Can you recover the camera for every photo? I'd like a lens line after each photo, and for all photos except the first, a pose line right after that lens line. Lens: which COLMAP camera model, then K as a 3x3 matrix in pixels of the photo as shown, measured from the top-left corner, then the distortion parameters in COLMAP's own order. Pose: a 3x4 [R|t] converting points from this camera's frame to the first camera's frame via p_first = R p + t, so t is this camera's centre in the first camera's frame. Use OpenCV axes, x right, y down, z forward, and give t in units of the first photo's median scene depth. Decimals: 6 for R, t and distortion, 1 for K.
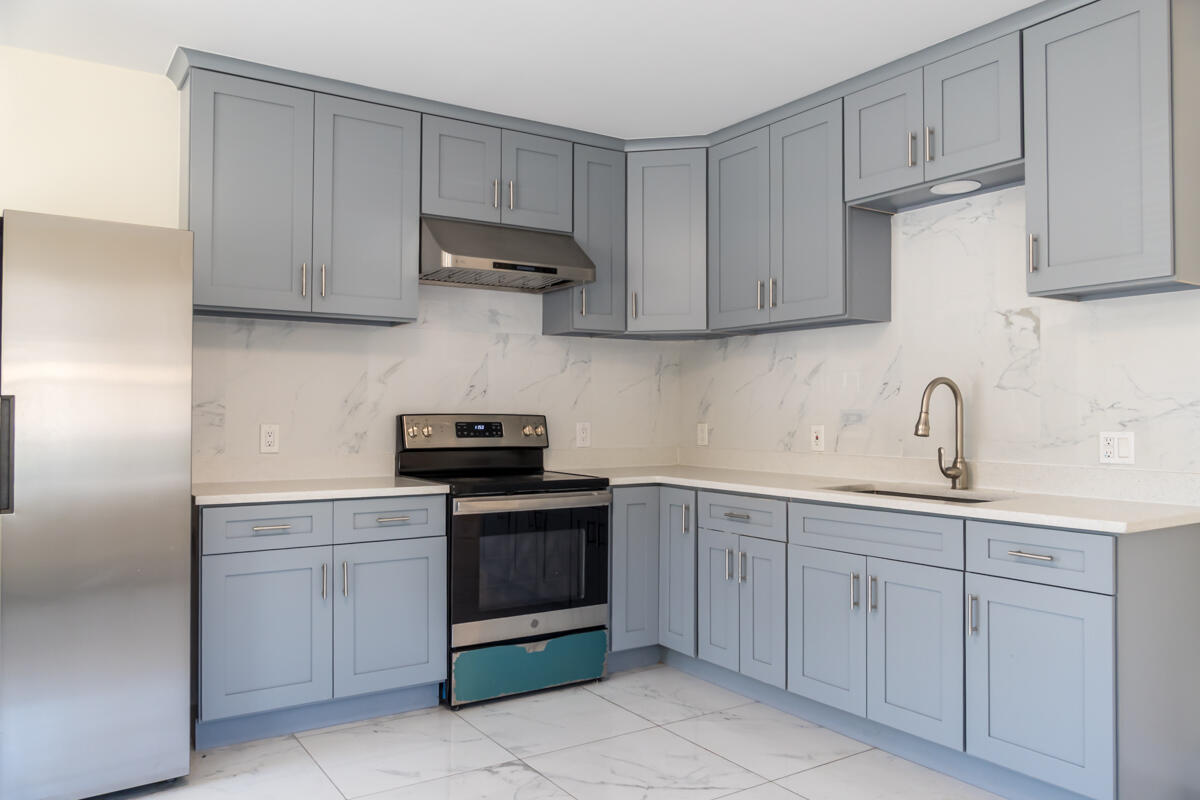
lens RADIAL K [[881.6, 0, 609.2], [0, 881.6, 400.8], [0, 0, 1]] dist [-0.026400, 0.002475]
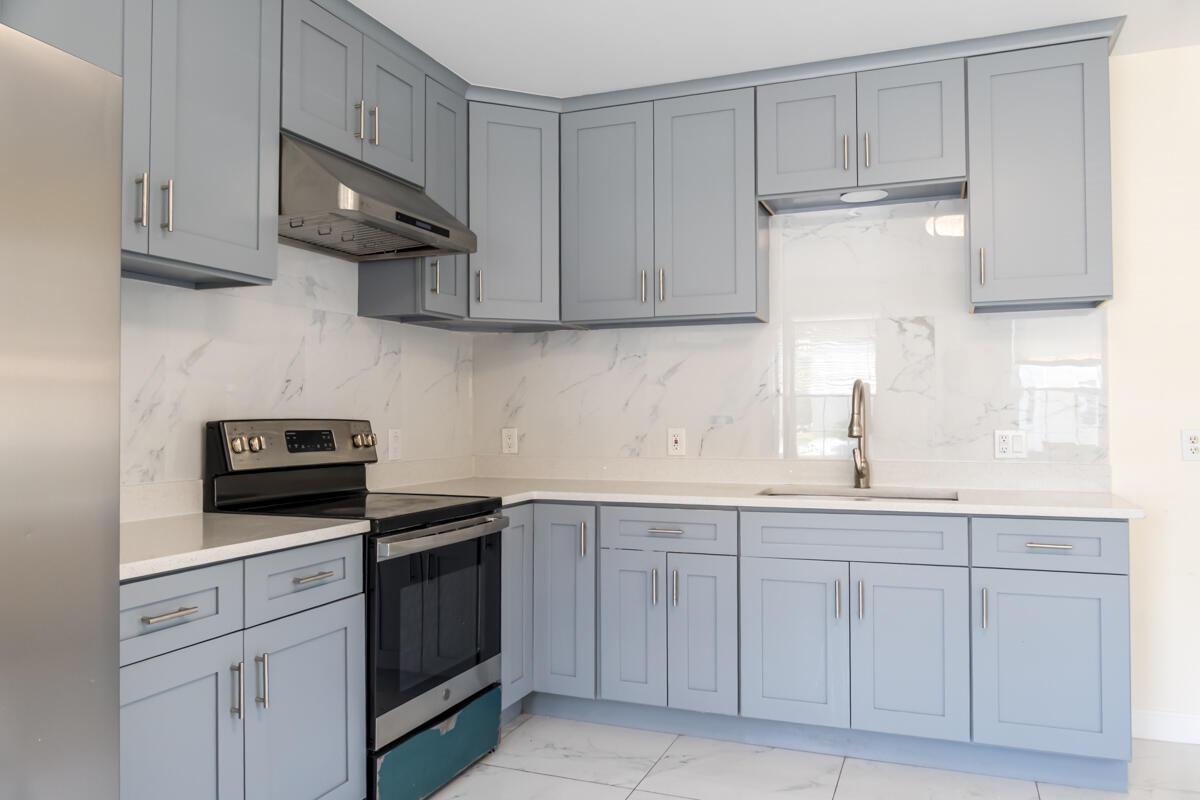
lens RADIAL K [[881.6, 0, 609.2], [0, 881.6, 400.8], [0, 0, 1]] dist [-0.026400, 0.002475]
pose [[0.817696, 0.004634, 0.575632, -0.388954], [-0.001892, 0.999984, -0.005362, 0.003522], [-0.575648, 0.003296, 0.817691, 0.285767]]
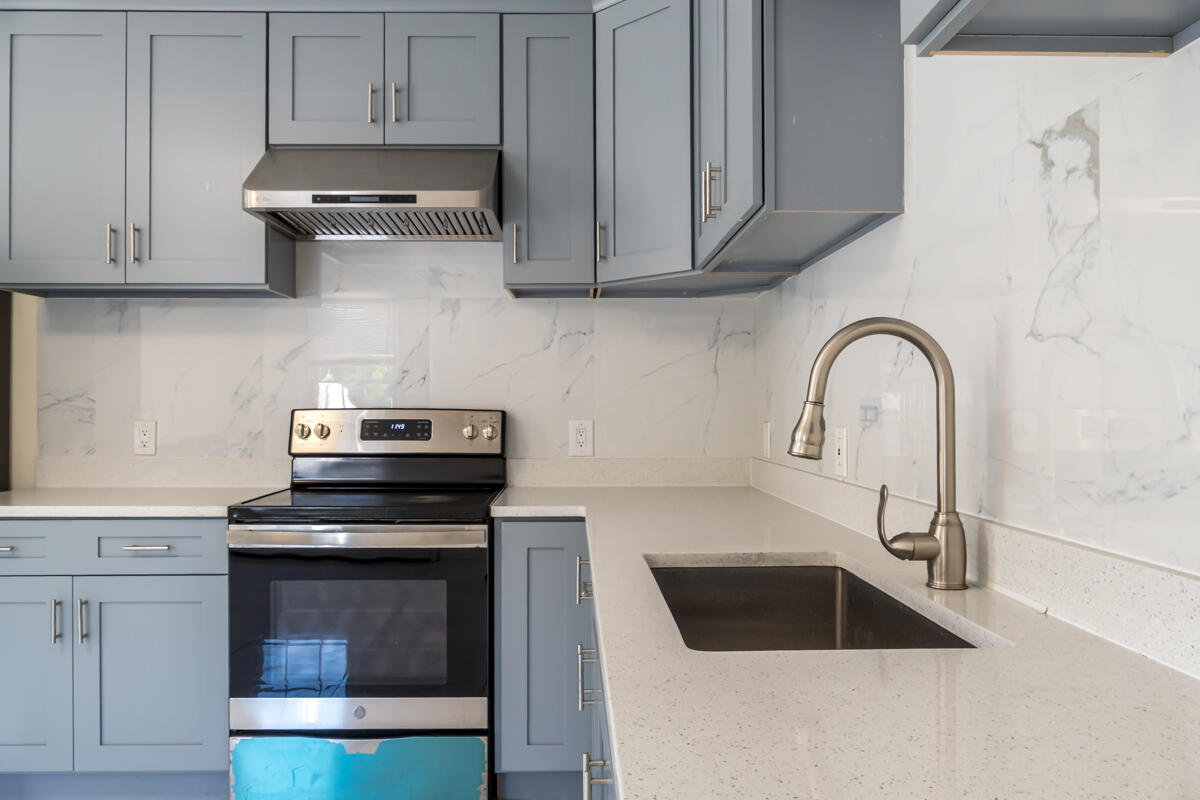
lens RADIAL K [[892.1, 0, 598.6], [0, 892.1, 403.1], [0, 0, 1]] dist [-0.006454, -0.000331]
pose [[0.841182, -0.005359, -0.540726, 0.431094], [0.009591, 0.999941, 0.005011, 0.008929], [0.540668, -0.009401, 0.841184, 0.493714]]
